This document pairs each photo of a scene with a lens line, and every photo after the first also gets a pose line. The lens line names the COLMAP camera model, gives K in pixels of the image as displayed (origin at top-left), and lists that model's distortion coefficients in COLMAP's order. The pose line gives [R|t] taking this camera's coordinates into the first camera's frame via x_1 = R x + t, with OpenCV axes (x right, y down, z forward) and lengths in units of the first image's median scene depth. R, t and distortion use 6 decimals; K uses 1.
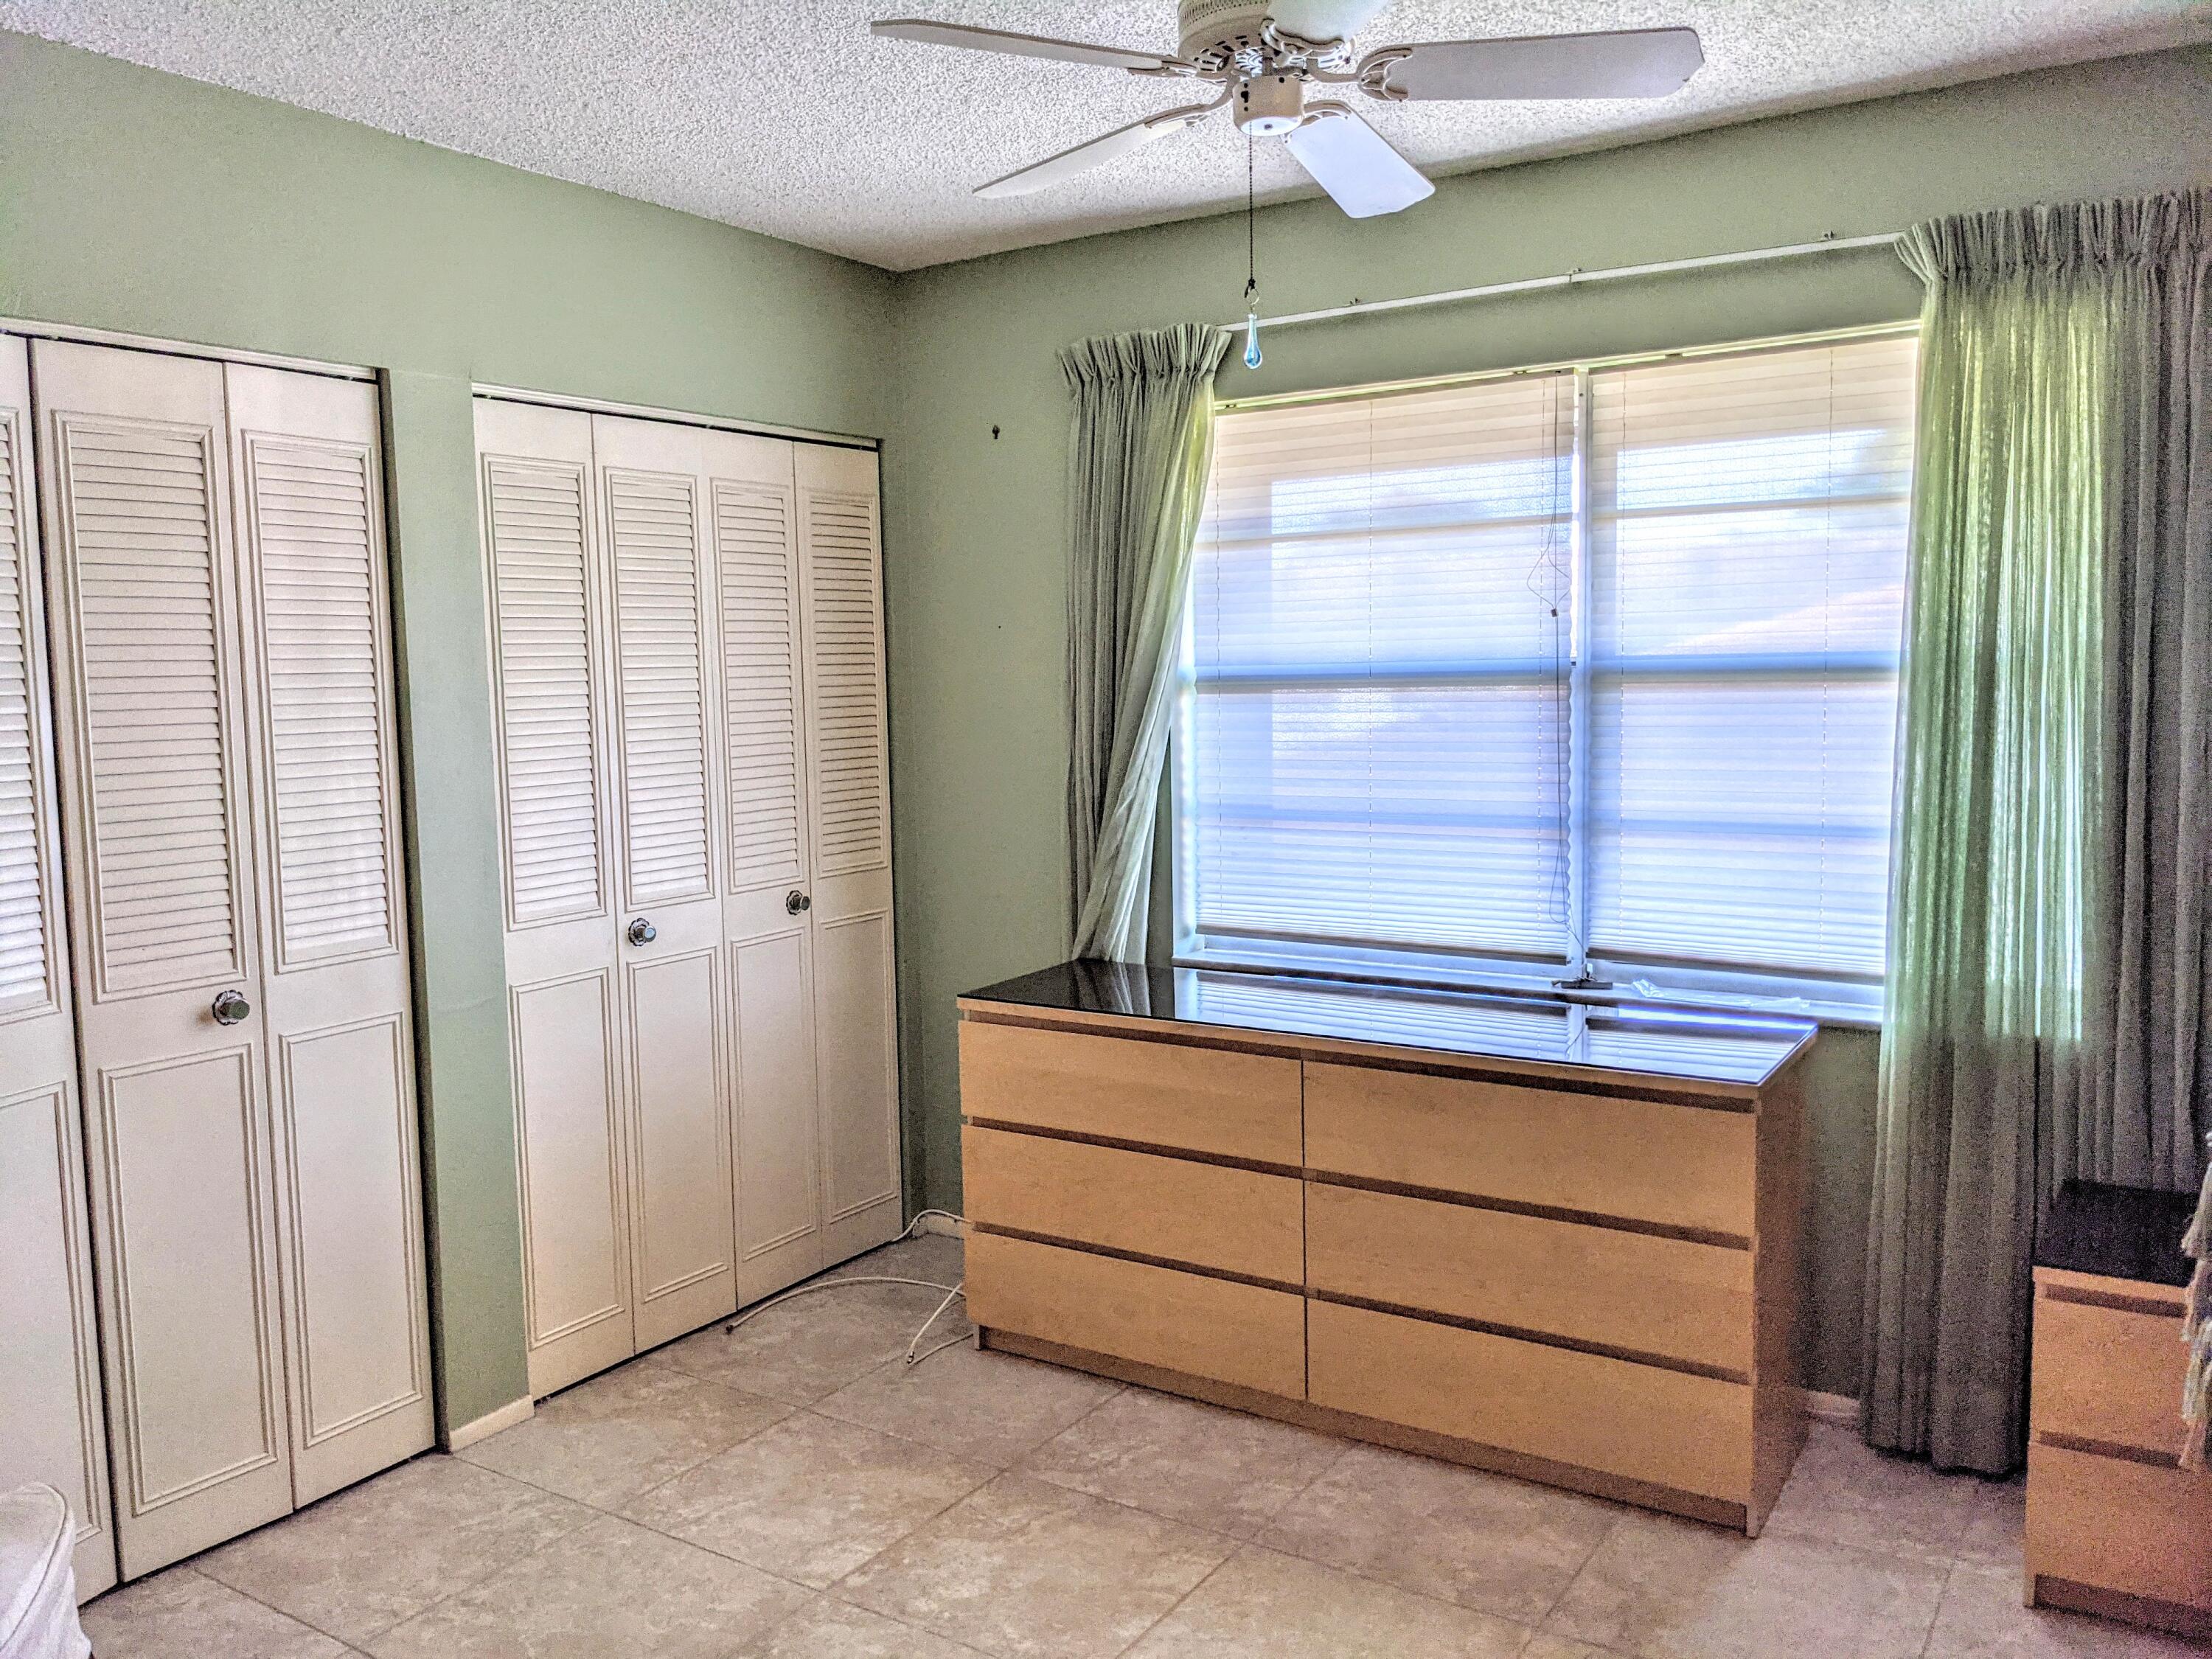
lens RADIAL K [[1765.0, 0, 1068.3], [0, 1765.0, 836.4], [0, 0, 1]] dist [0.066881, -0.110623]
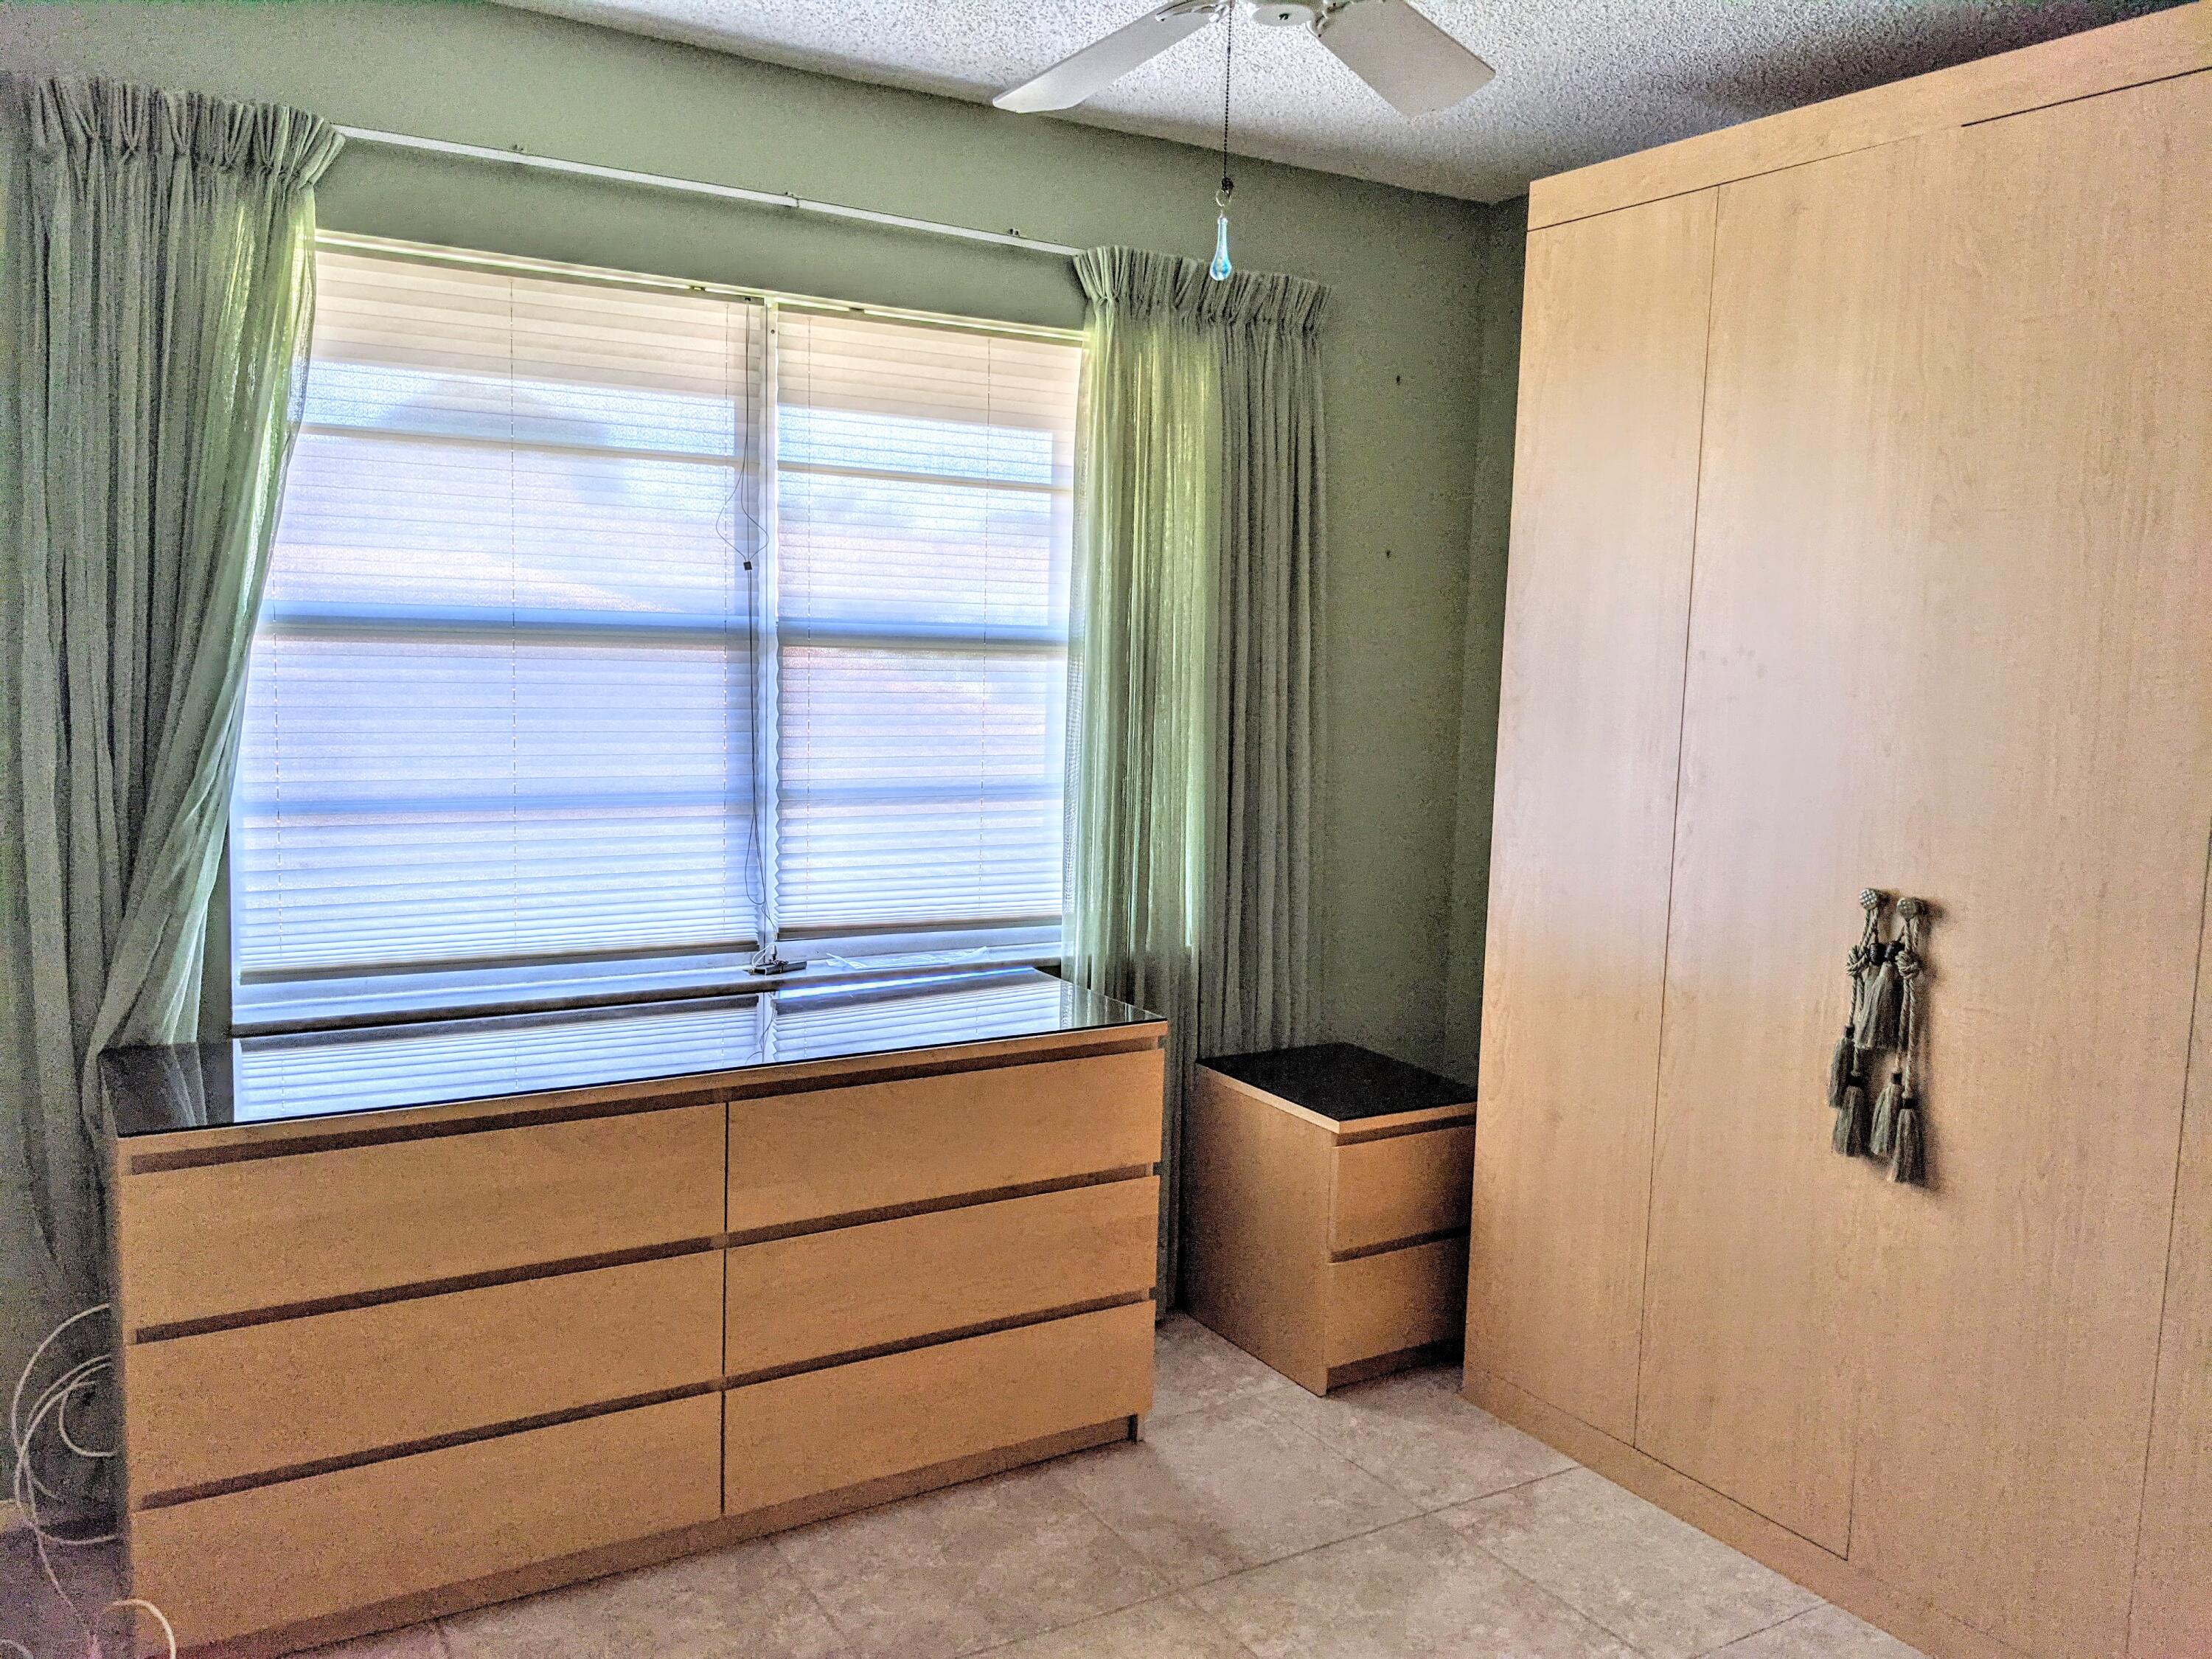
lens RADIAL K [[1748.6, 0, 1130.4], [0, 1748.6, 826.6], [0, 0, 1]] dist [0.063595, -0.111588]
pose [[0.424527, -0.066288, 0.902985, -0.468772], [0.050897, 0.997486, 0.049297, -0.027559], [-0.903984, 0.025031, 0.426834, 0.448452]]
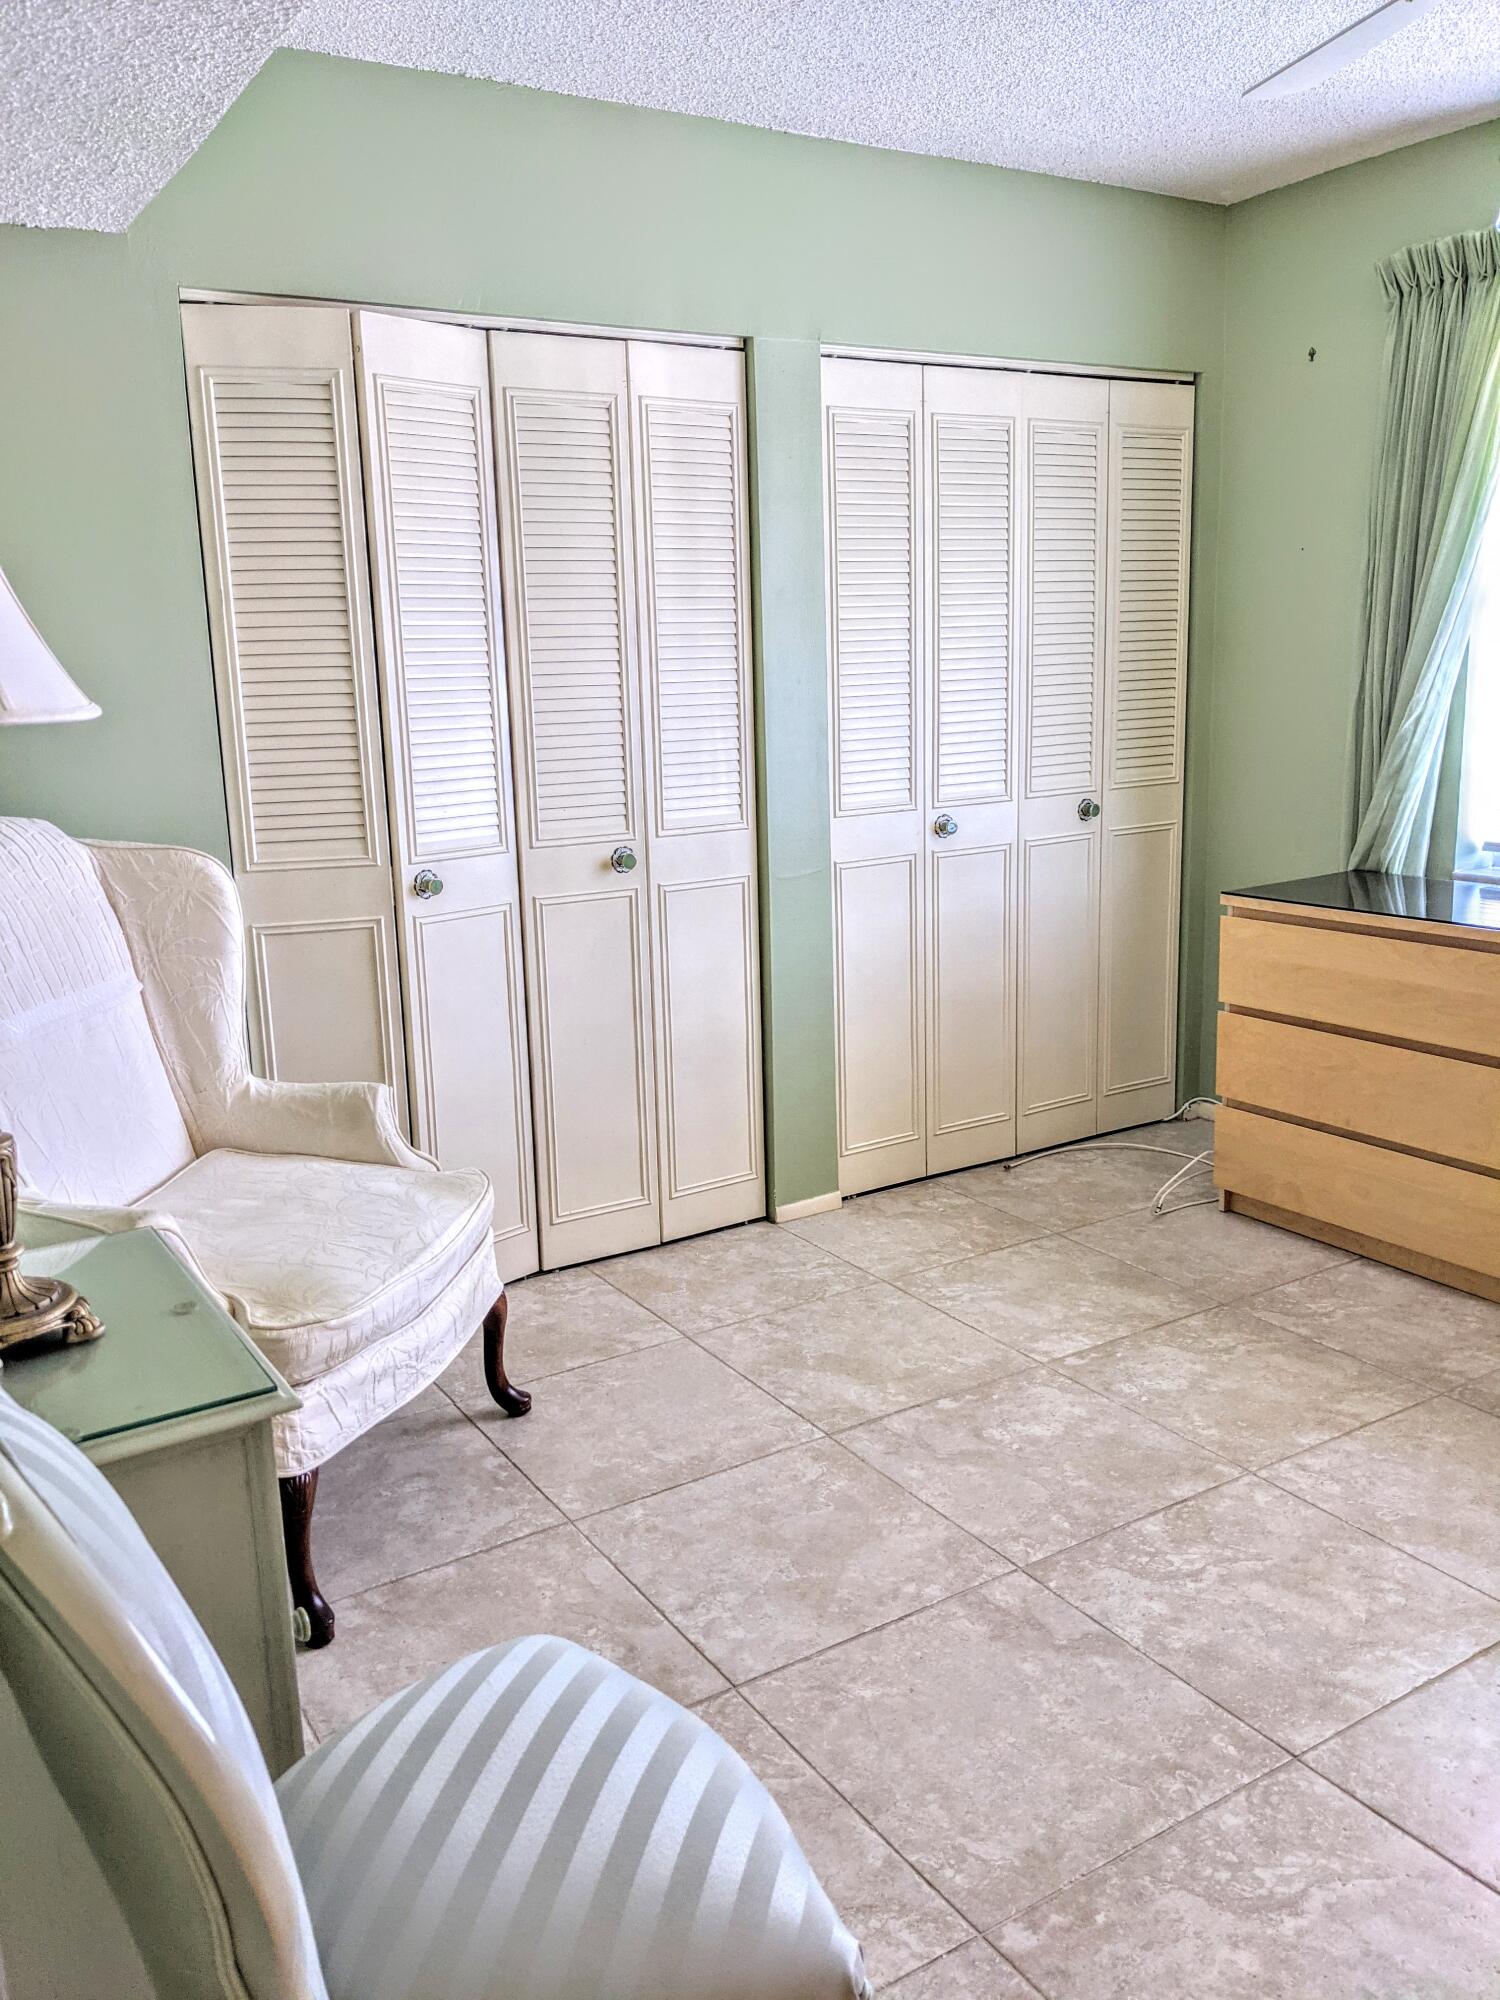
lens RADIAL K [[1585.7, 0, 714.1], [0, 1585.7, 1003.8], [0, 0, 1]] dist [0.078706, -0.134221]
pose [[0.904019, 0.078437, -0.420236, 0.078002], [-0.027734, 0.991713, 0.125441, 0.045754], [0.426592, -0.101746, 0.898703, -0.029315]]
